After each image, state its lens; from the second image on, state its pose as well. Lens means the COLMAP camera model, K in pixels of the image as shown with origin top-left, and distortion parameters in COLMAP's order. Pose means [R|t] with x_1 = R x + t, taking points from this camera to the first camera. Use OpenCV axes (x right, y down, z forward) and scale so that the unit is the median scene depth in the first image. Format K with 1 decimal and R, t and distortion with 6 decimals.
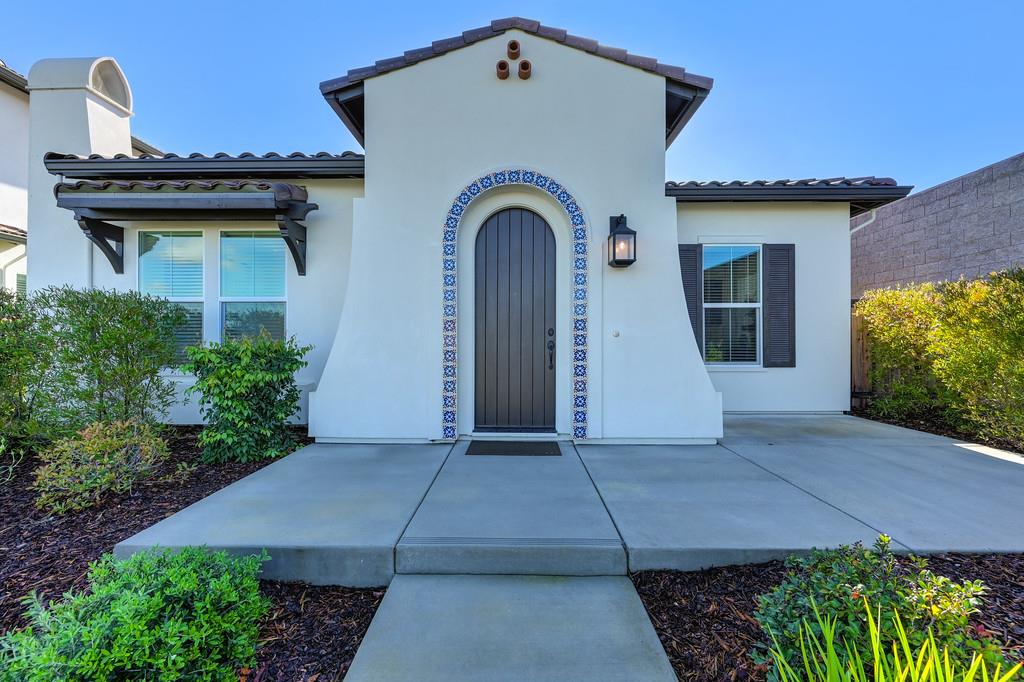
lens RADIAL K [[404.4, 0, 512.2], [0, 404.4, 339.6], [0, 0, 1]] dist [-0.004049, 0.000790]
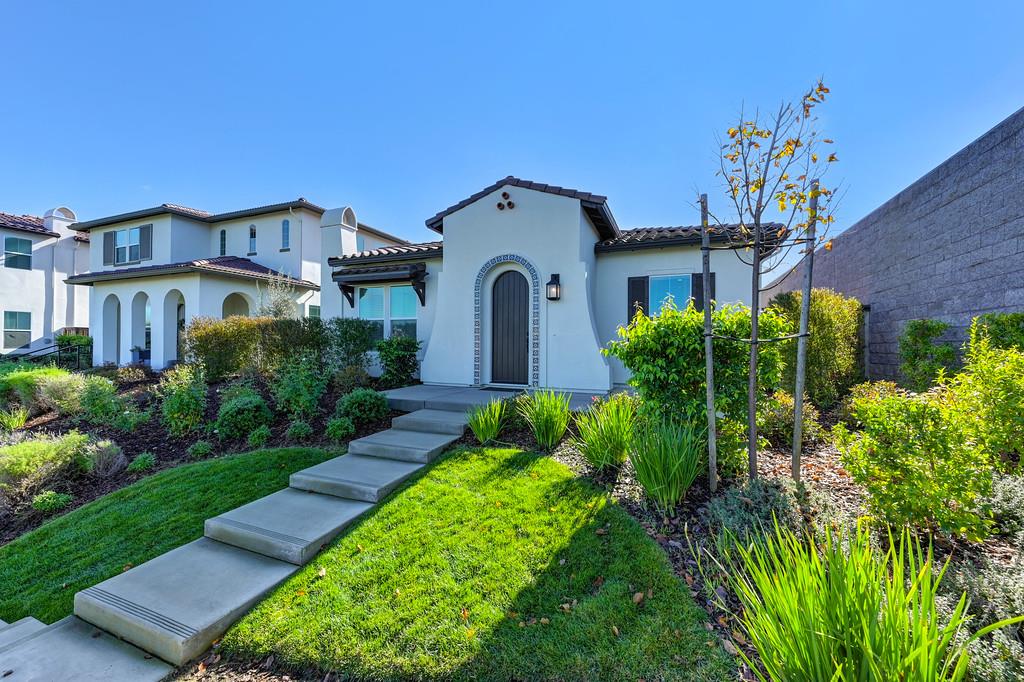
lens RADIAL K [[404.4, 0, 514.1], [0, 404.4, 340.5], [0, 0, 1]] dist [-0.004049, 0.000790]
pose [[0.930944, 0.000873, -0.365161, 0.759553], [-0.002235, 0.999992, -0.003307, 0.022056], [0.365155, 0.003895, 0.930938, -0.851598]]
